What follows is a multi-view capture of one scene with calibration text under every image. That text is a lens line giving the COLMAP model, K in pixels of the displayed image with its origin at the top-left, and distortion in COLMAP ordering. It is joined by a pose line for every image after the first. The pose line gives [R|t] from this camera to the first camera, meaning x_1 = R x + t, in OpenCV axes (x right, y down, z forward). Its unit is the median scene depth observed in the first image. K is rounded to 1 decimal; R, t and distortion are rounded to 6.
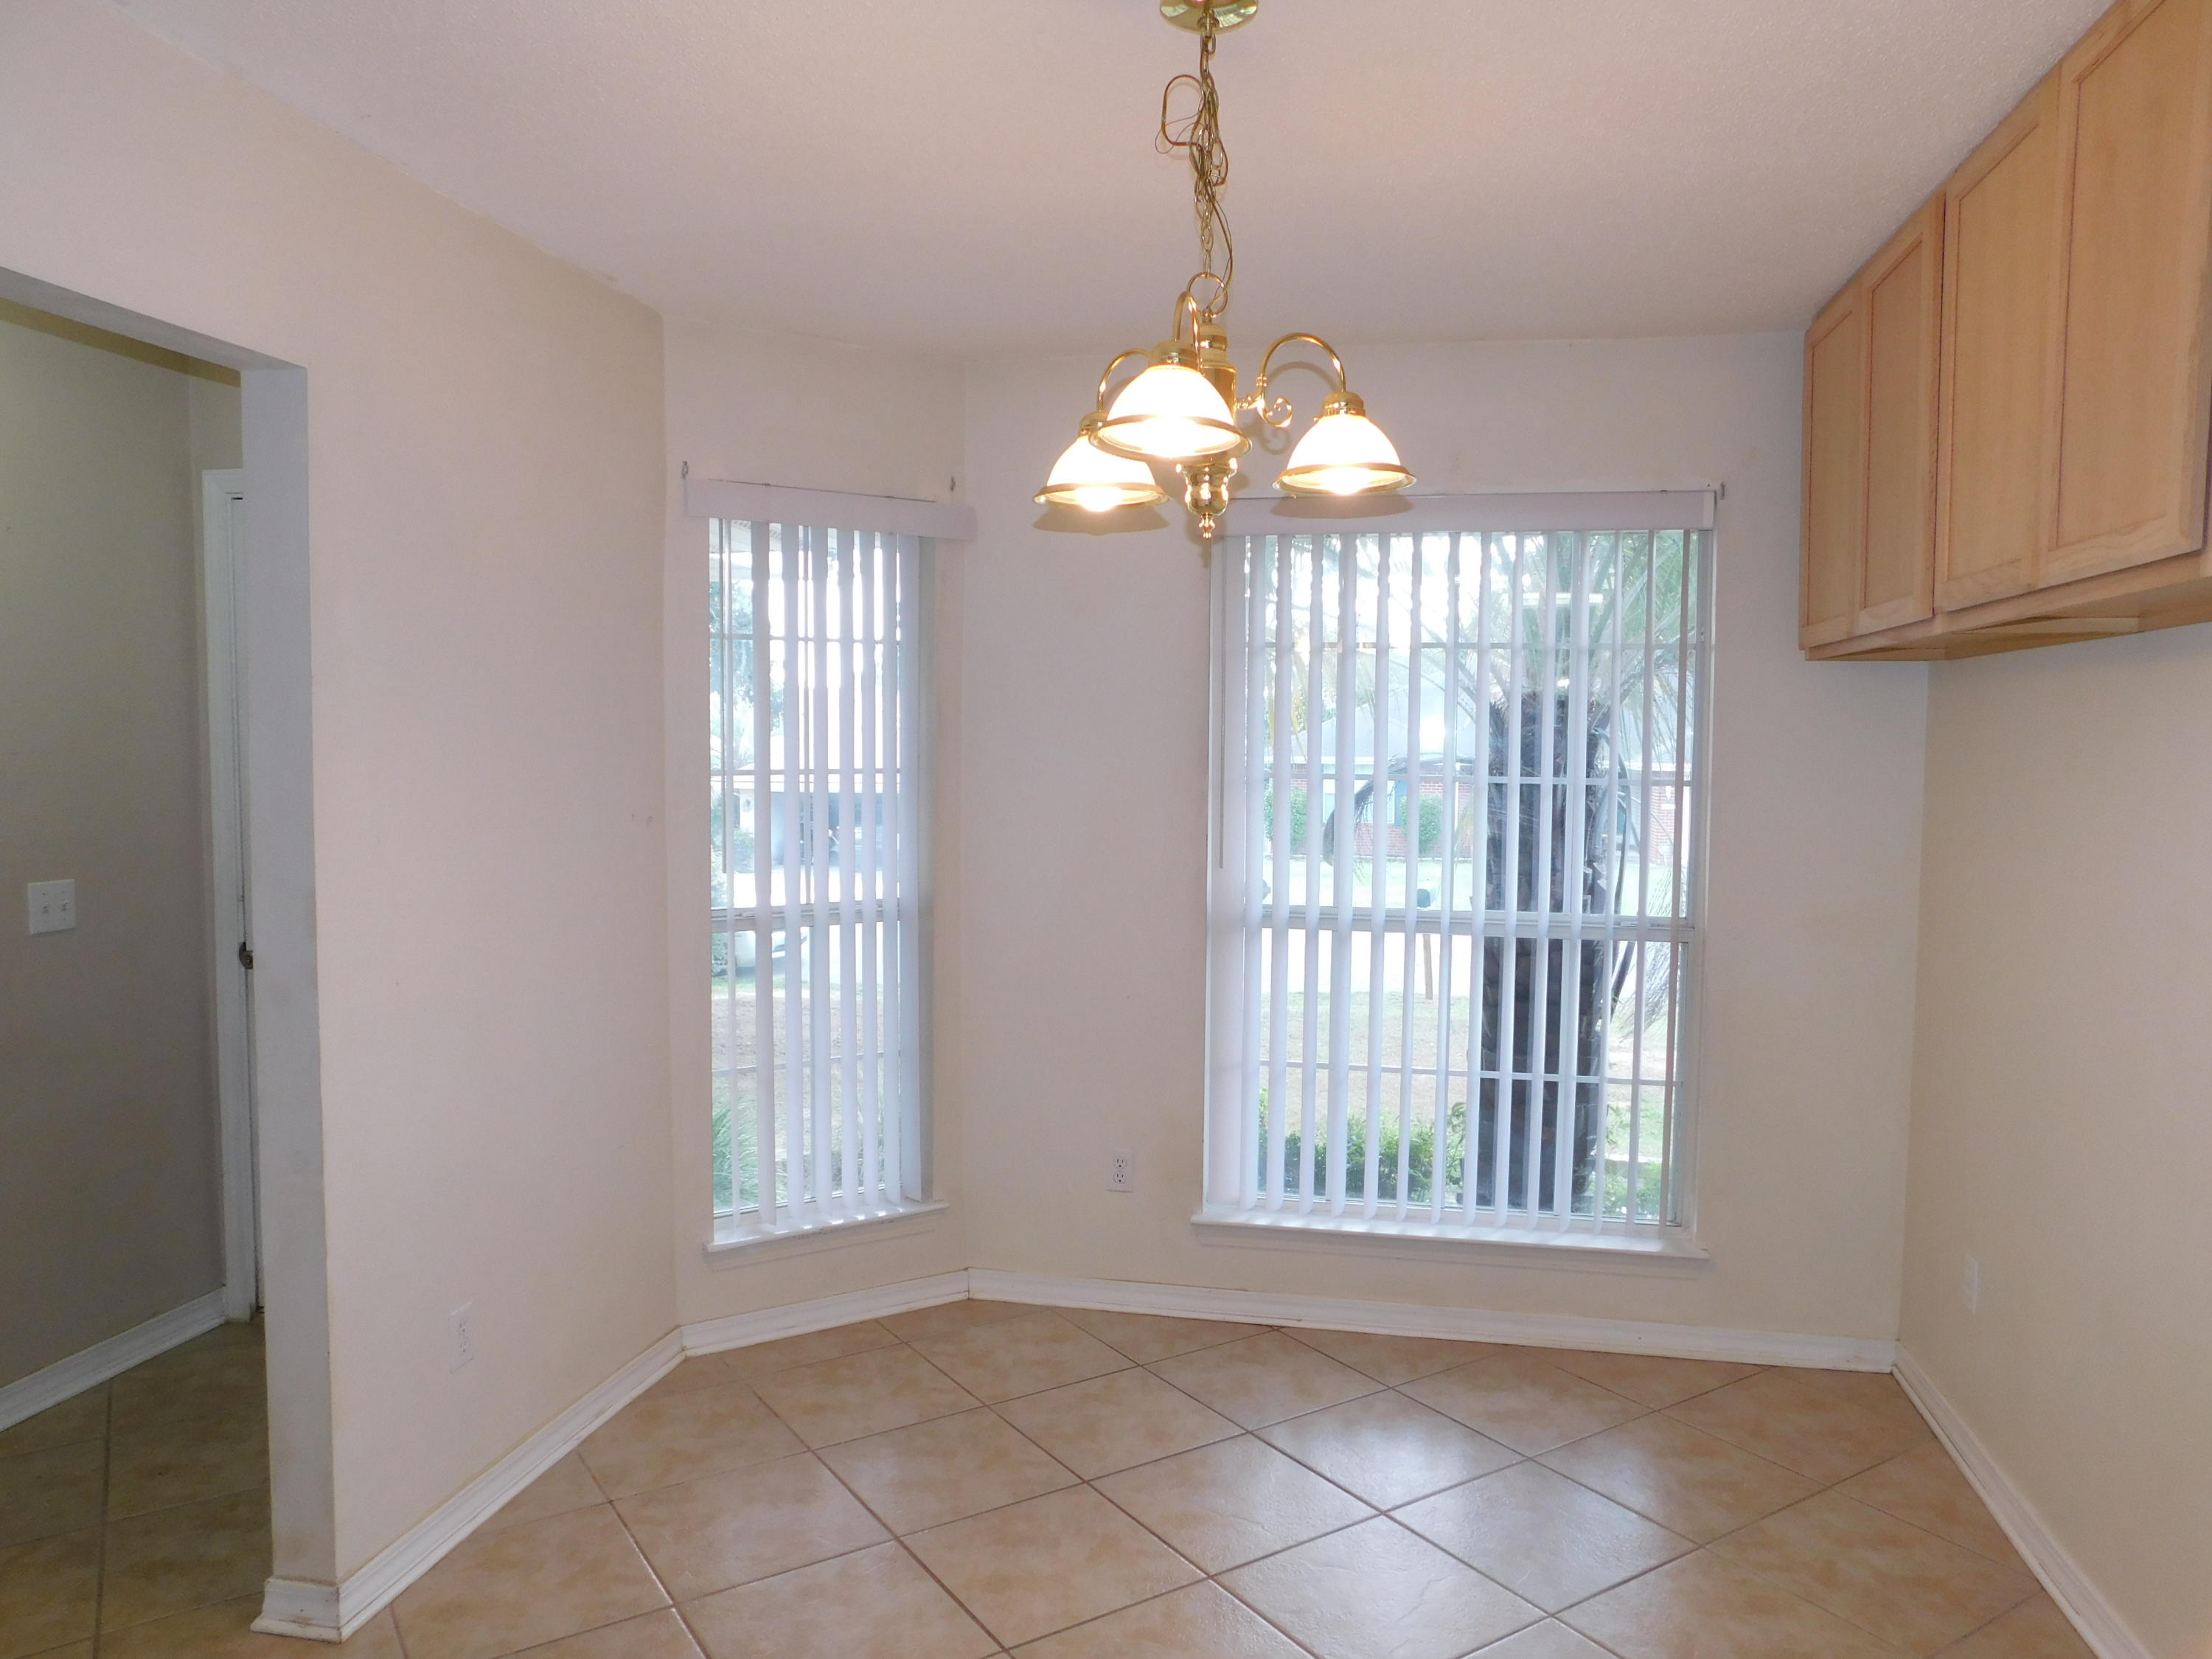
lens RADIAL K [[1542.4, 0, 1106.0], [0, 1542.4, 829.5], [0, 0, 1]] dist [-0.035030, 0.000590]
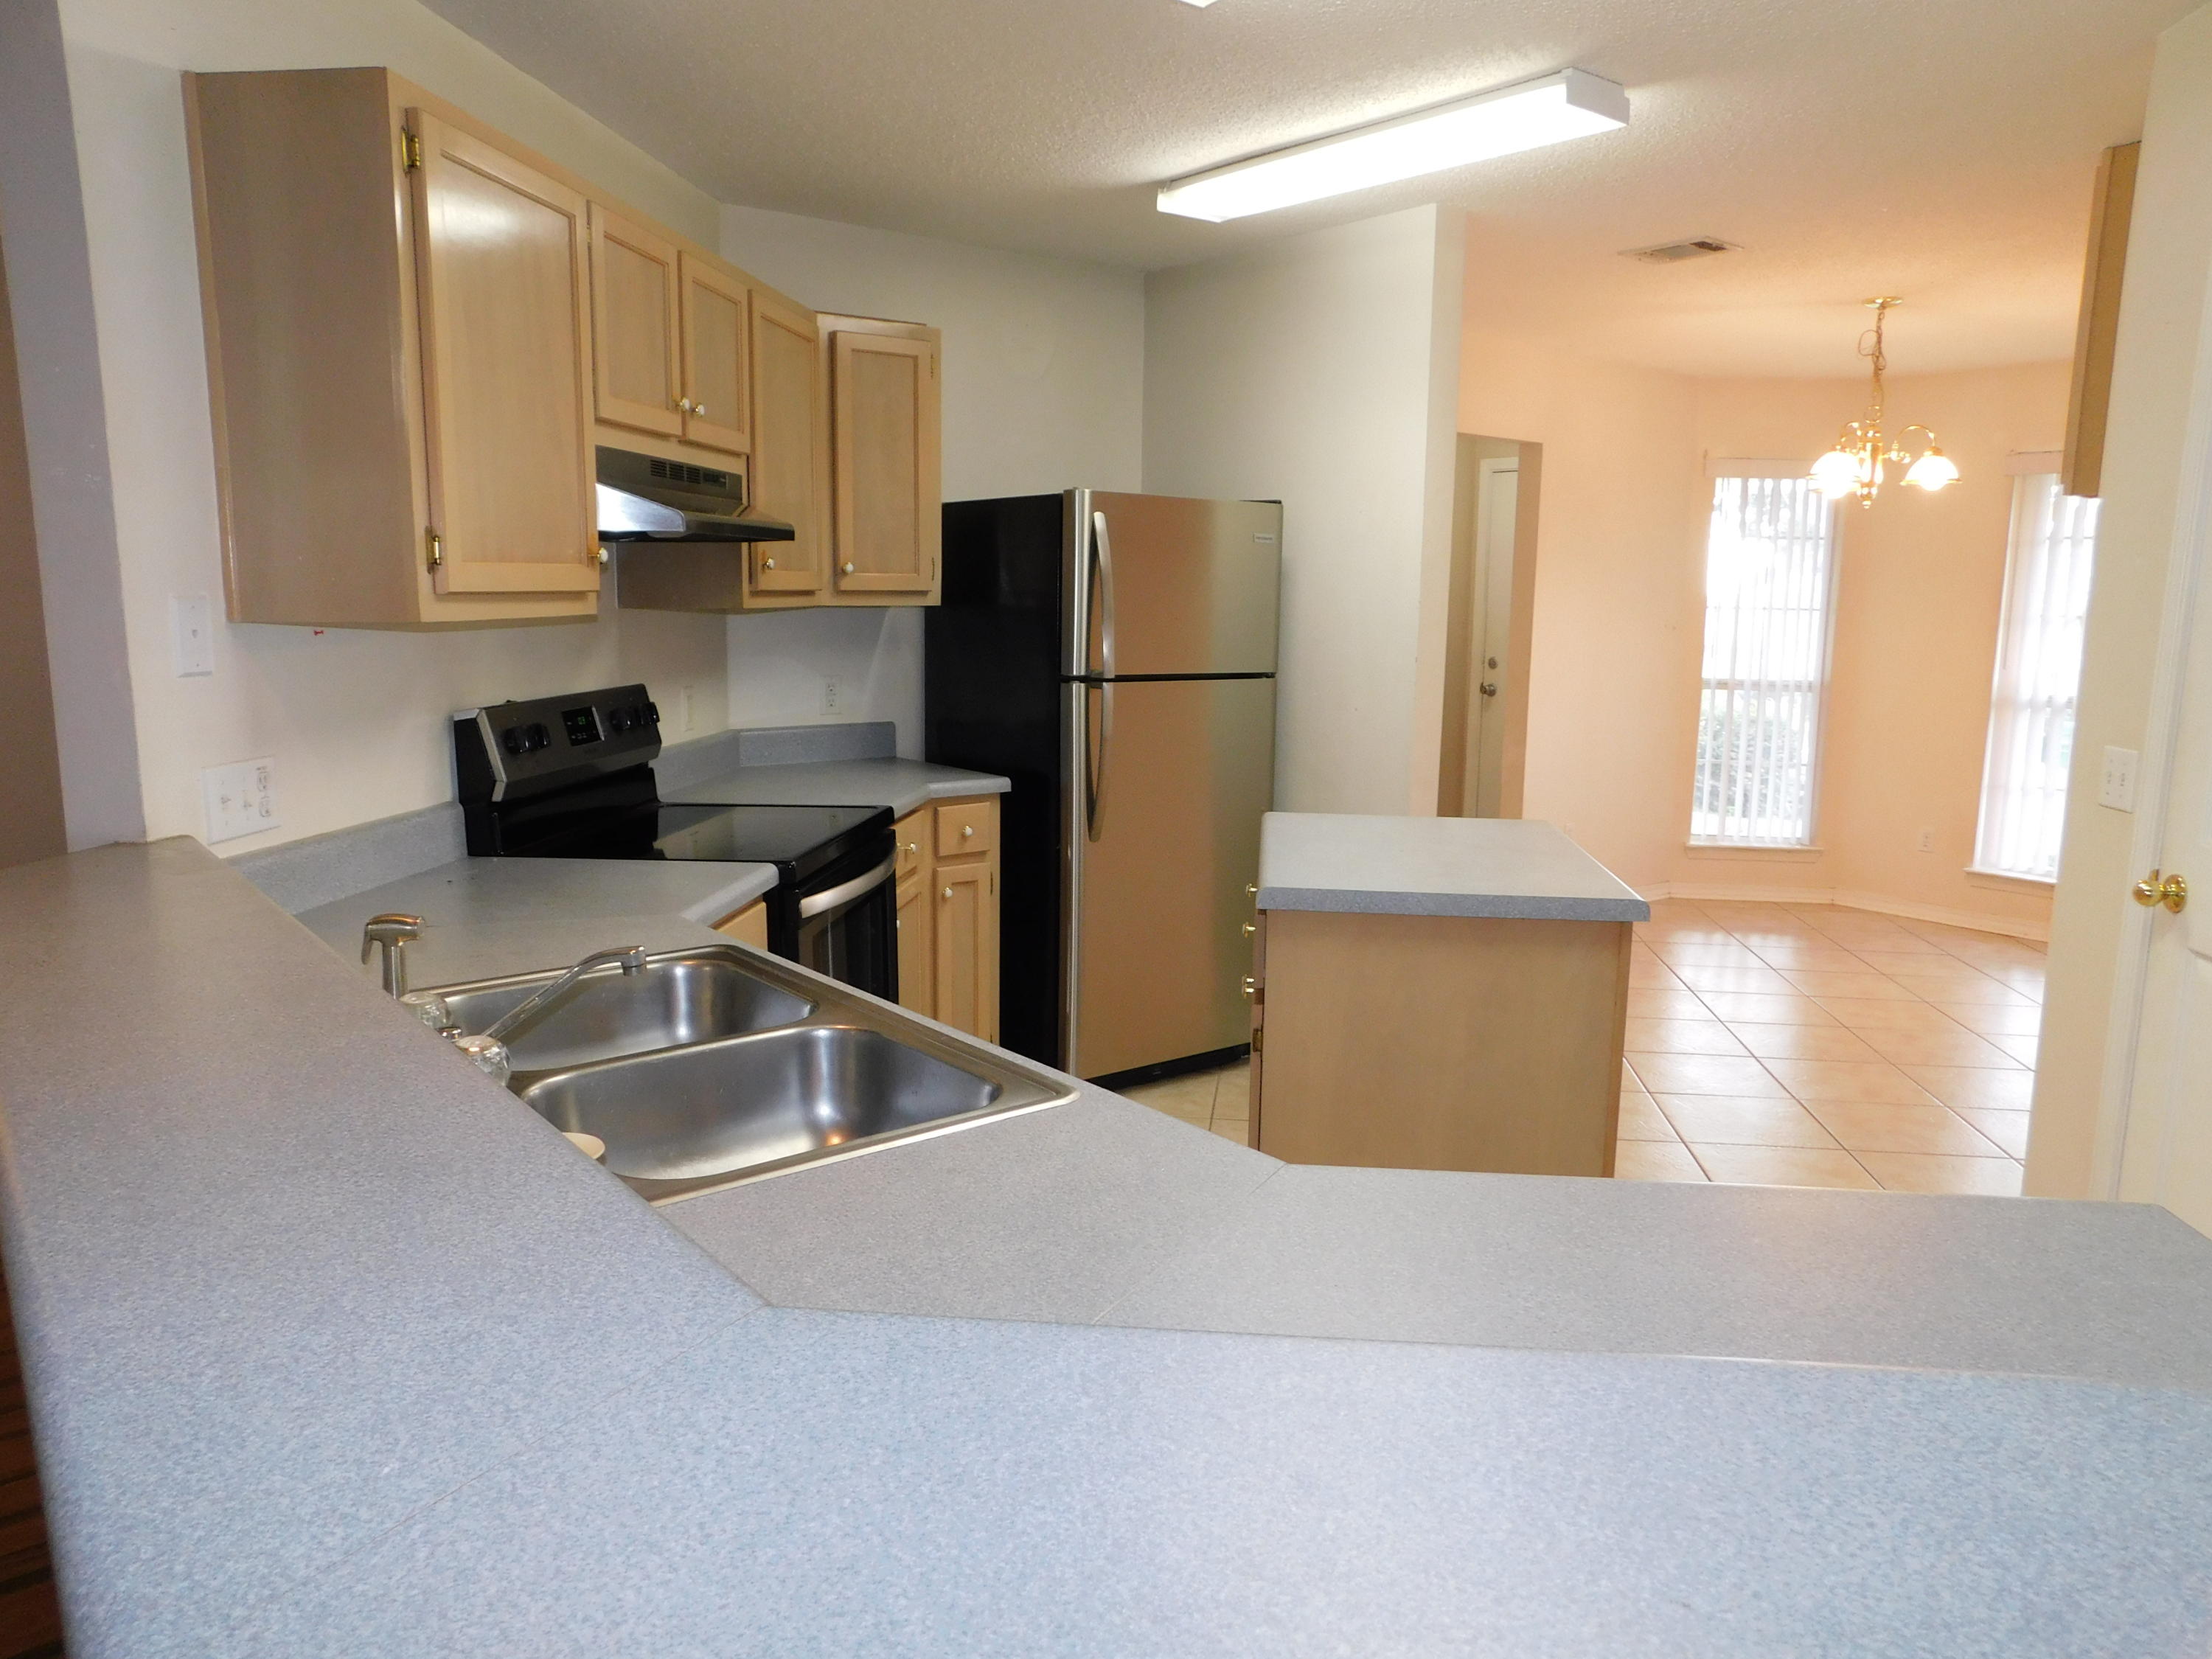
lens RADIAL K [[1542.4, 0, 1106.0], [0, 1542.4, 829.5], [0, 0, 1]] dist [-0.035030, 0.000590]
pose [[0.767625, 0.097922, -0.633374, 0.427944], [-0.047660, 0.994244, 0.095953, 0.093944], [0.639124, -0.043470, 0.767874, -1.027078]]
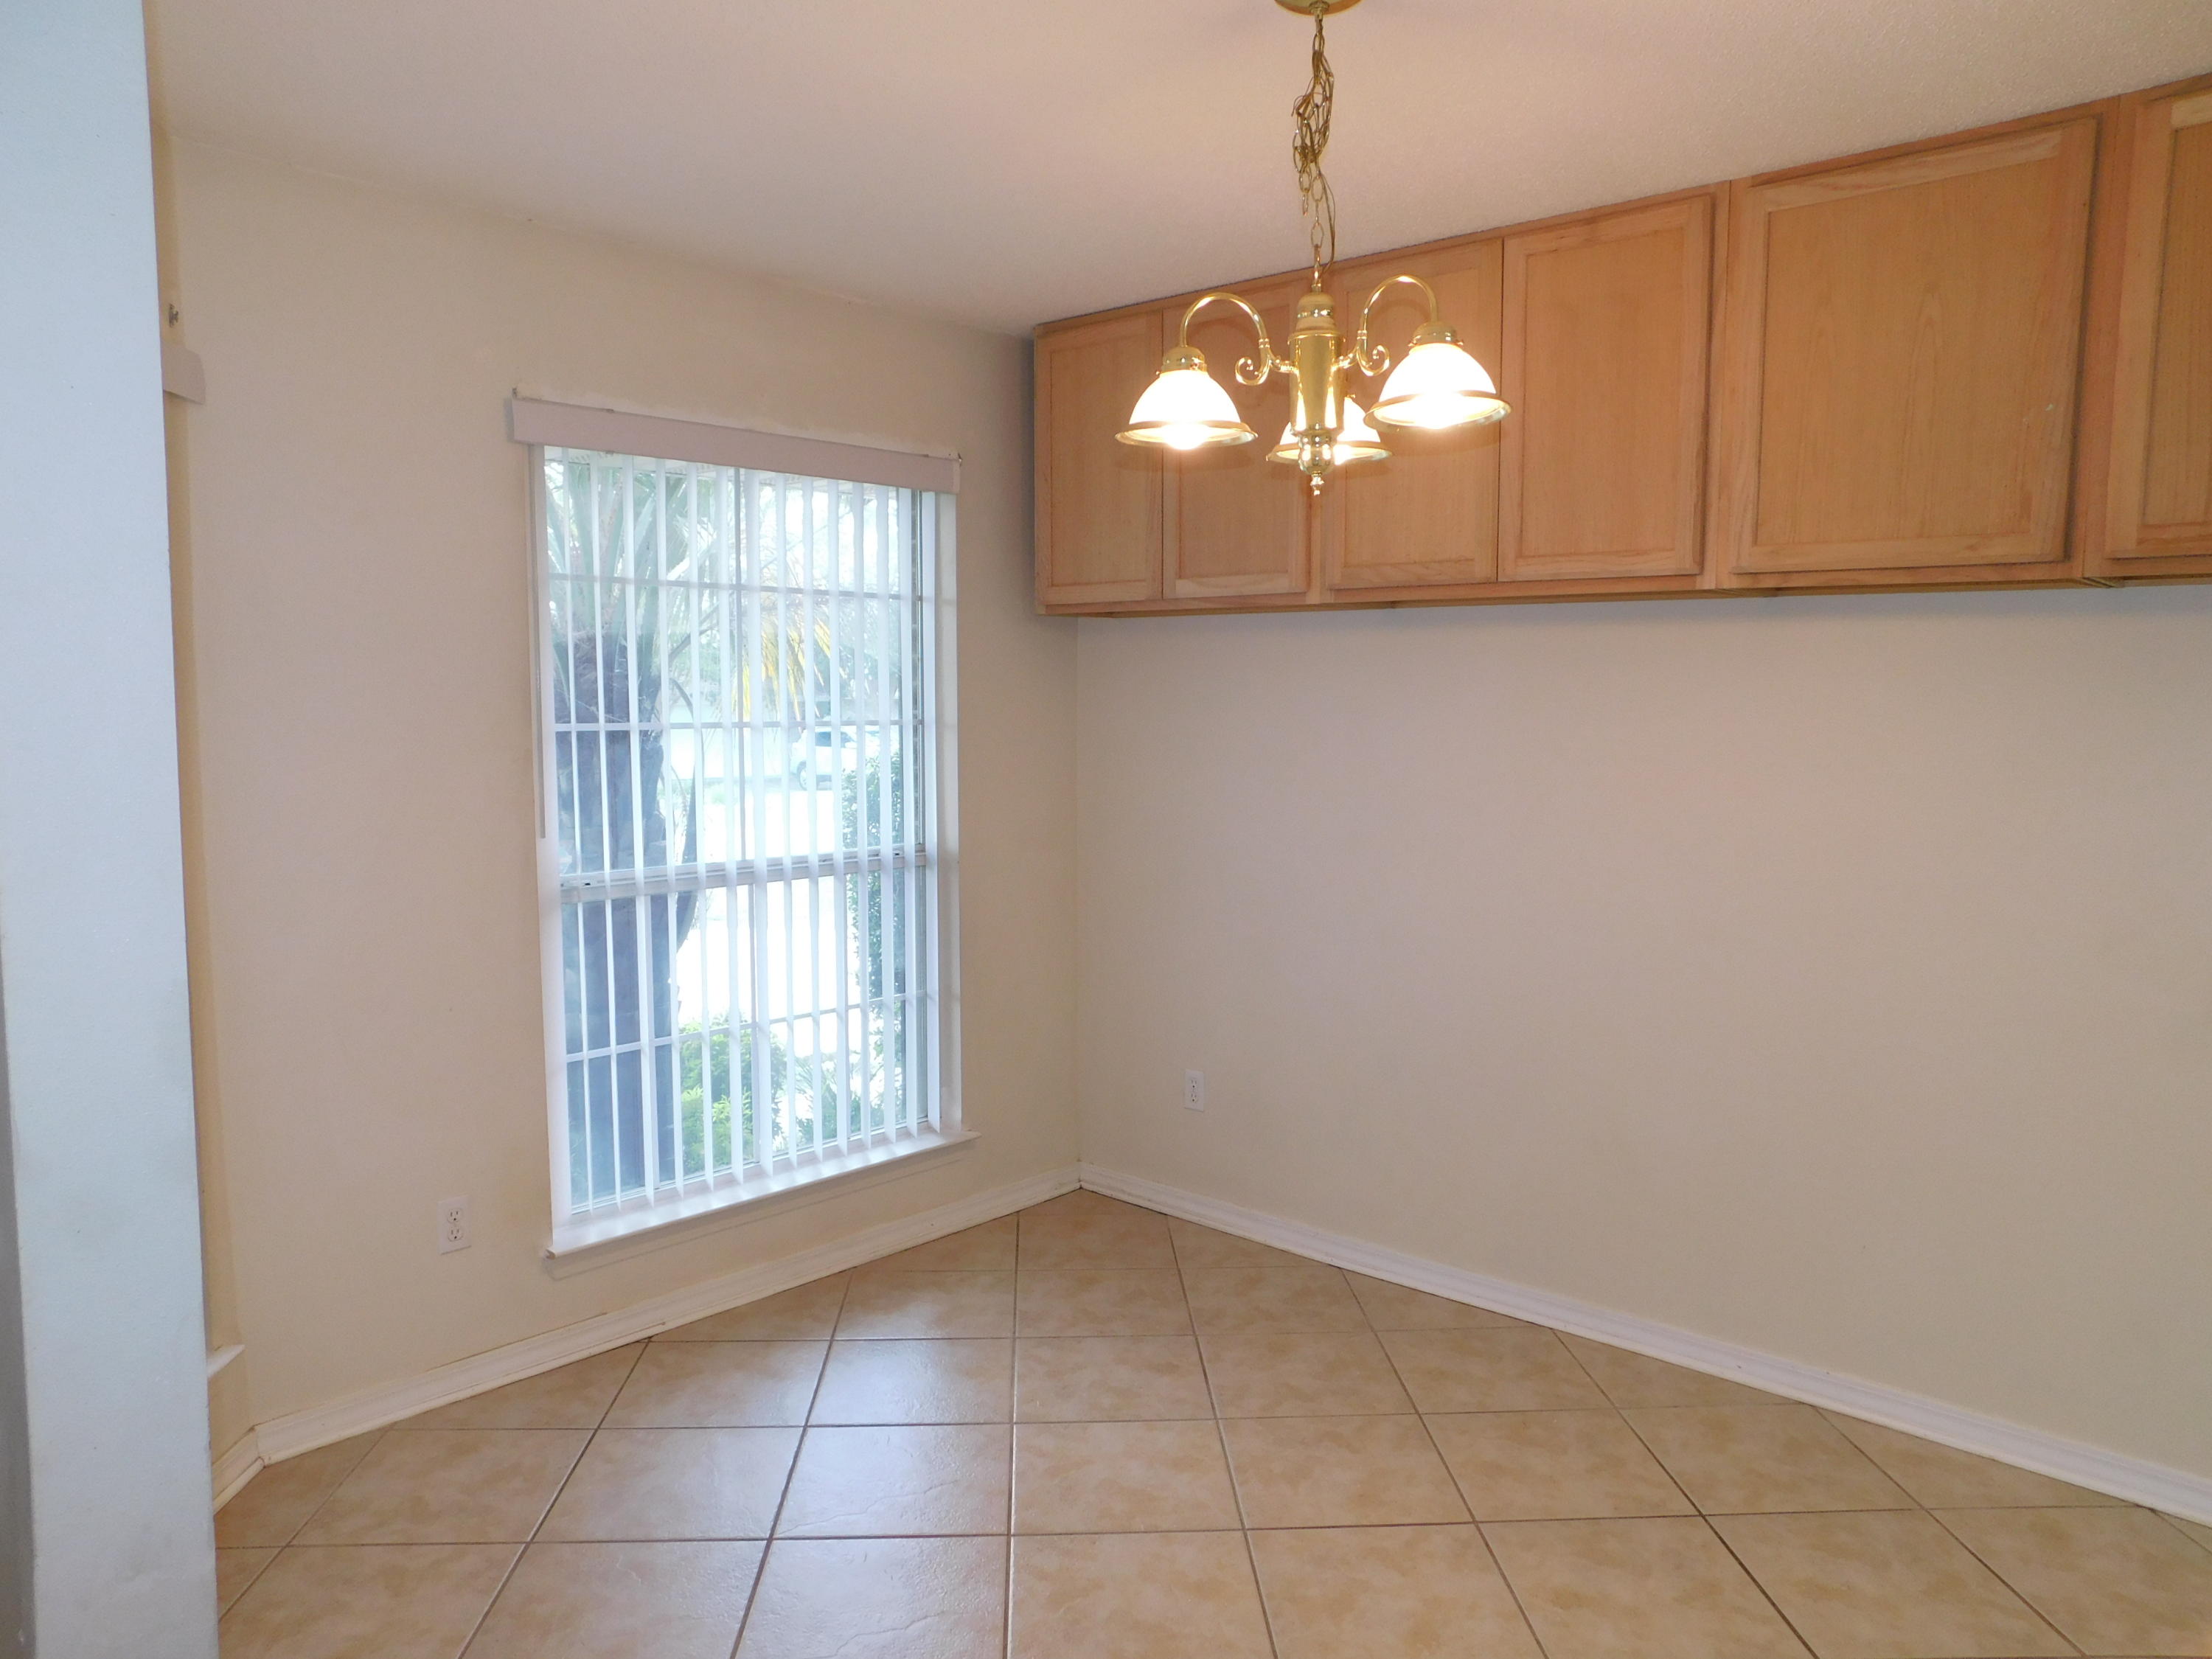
lens RADIAL K [[1571.6, 0, 1106.0], [0, 1571.6, 829.5], [0, 0, 1]] dist [-0.006443, 0.000244]
pose [[0.508099, -0.085295, 0.857065, -0.545217], [0.057937, 0.996215, 0.064796, -0.018807], [-0.859348, 0.016733, 0.511118, 0.311345]]
